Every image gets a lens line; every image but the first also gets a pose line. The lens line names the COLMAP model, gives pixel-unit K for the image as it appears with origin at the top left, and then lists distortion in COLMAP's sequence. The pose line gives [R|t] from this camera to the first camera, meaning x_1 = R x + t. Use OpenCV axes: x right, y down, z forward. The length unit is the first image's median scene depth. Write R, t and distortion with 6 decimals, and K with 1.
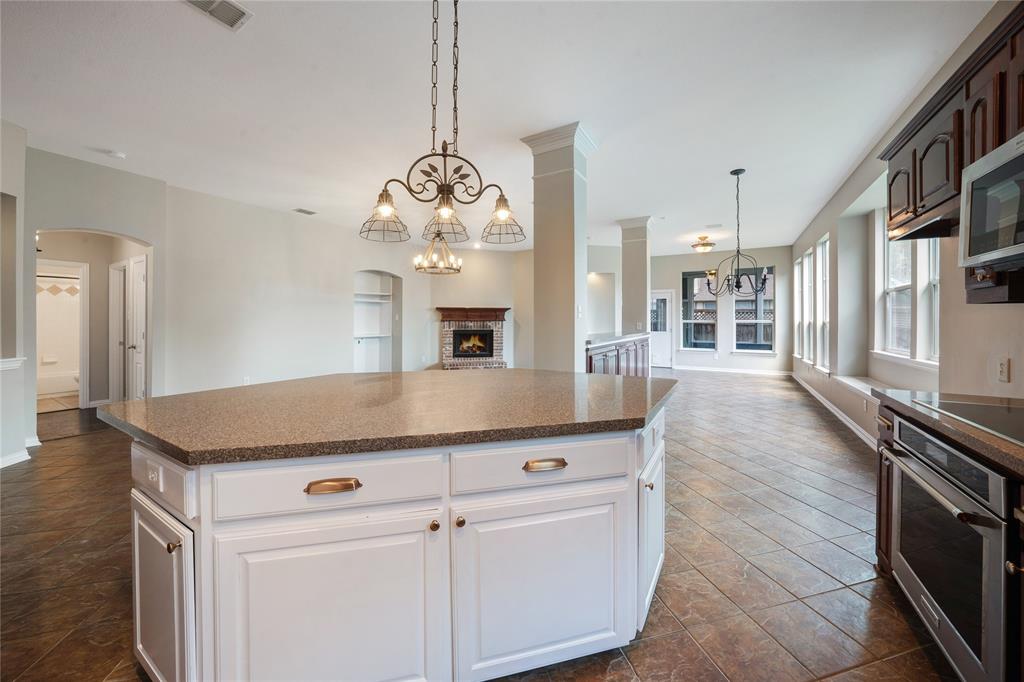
lens RADIAL K [[364.9, 0, 517.3], [0, 364.9, 323.1], [0, 0, 1]] dist [-0.025297, 0.004505]
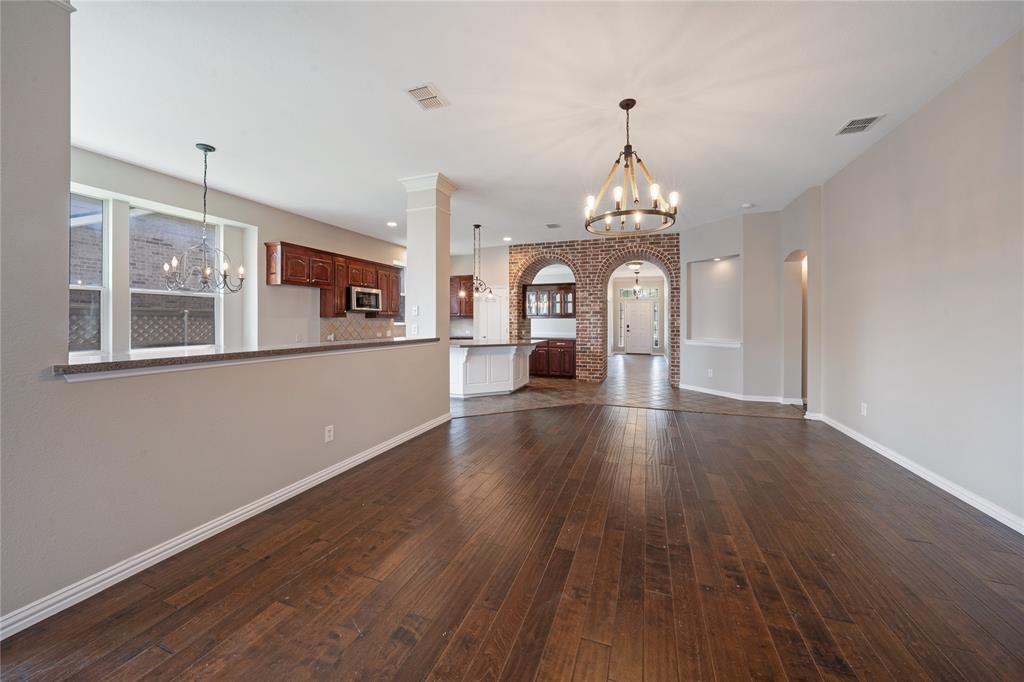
lens RADIAL K [[364.9, 0, 517.3], [0, 364.9, 323.1], [0, 0, 1]] dist [-0.025297, 0.004505]
pose [[-0.982392, -0.000153, -0.186833, 0.033409], [-0.001883, 0.999957, 0.009082, -0.010953], [0.186824, 0.009274, -0.982350, 1.646613]]
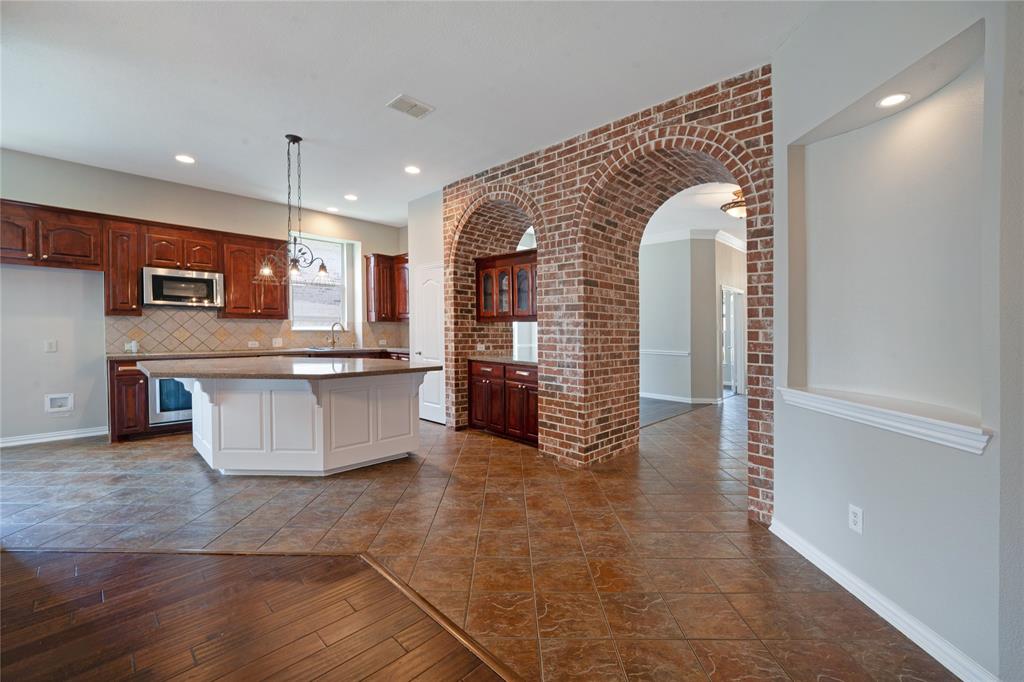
lens RADIAL K [[416.1, 0, 514.1], [0, 416.1, 328.7], [0, 0, 1]] dist [-0.016544, 0.000702]
pose [[-0.972103, -0.013861, 0.234146, -0.643921], [-0.012634, 0.999897, 0.006741, -0.006757], [-0.234215, 0.003595, -0.972178, 0.983310]]
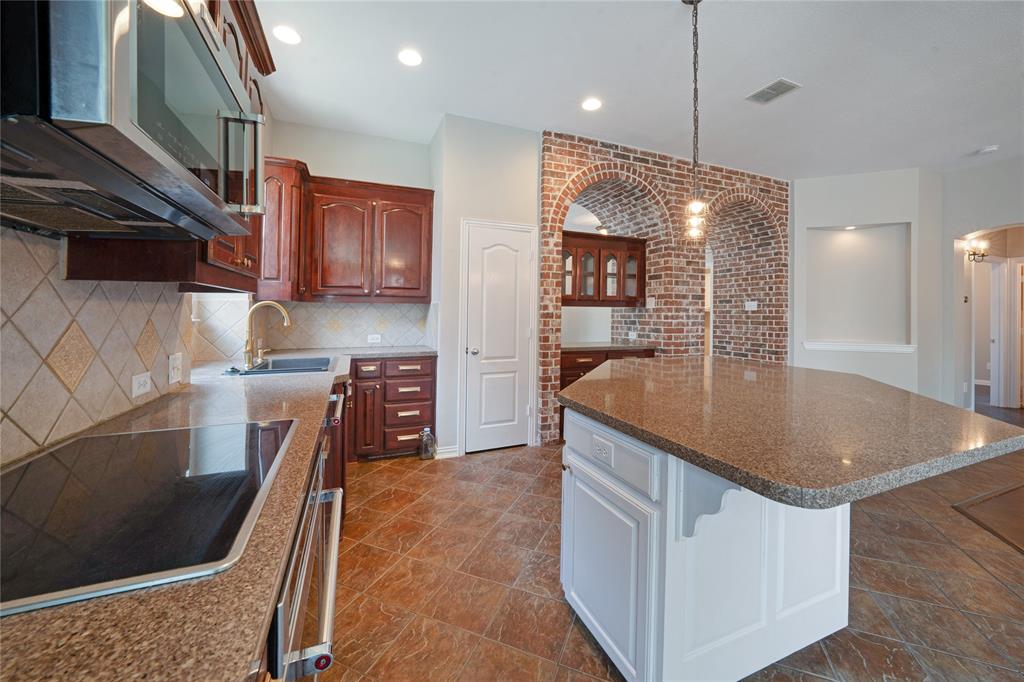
lens RADIAL K [[389.3, 0, 512.8], [0, 389.3, 293.9], [0, 0, 1]] dist [-0.026227, -0.000016]
pose [[-0.606577, -0.045778, -0.793706, 0.366330], [-0.014059, 0.998802, -0.046863, -0.002180], [0.794900, -0.017267, -0.606494, 0.425250]]
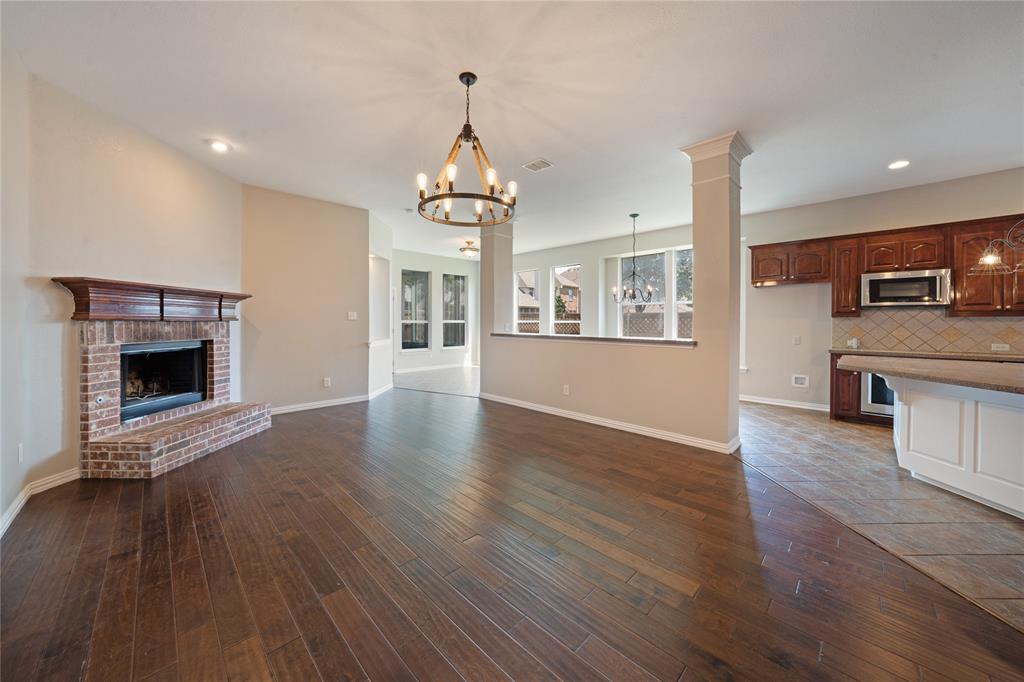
lens RADIAL K [[364.9, 0, 517.3], [0, 364.9, 323.1], [0, 0, 1]] dist [-0.025297, 0.004505]
pose [[0.243950, -0.003131, 0.969783, -0.728251], [0.001219, 0.999995, 0.002922, -0.006236], [-0.969787, 0.000470, 0.243953, 0.919442]]
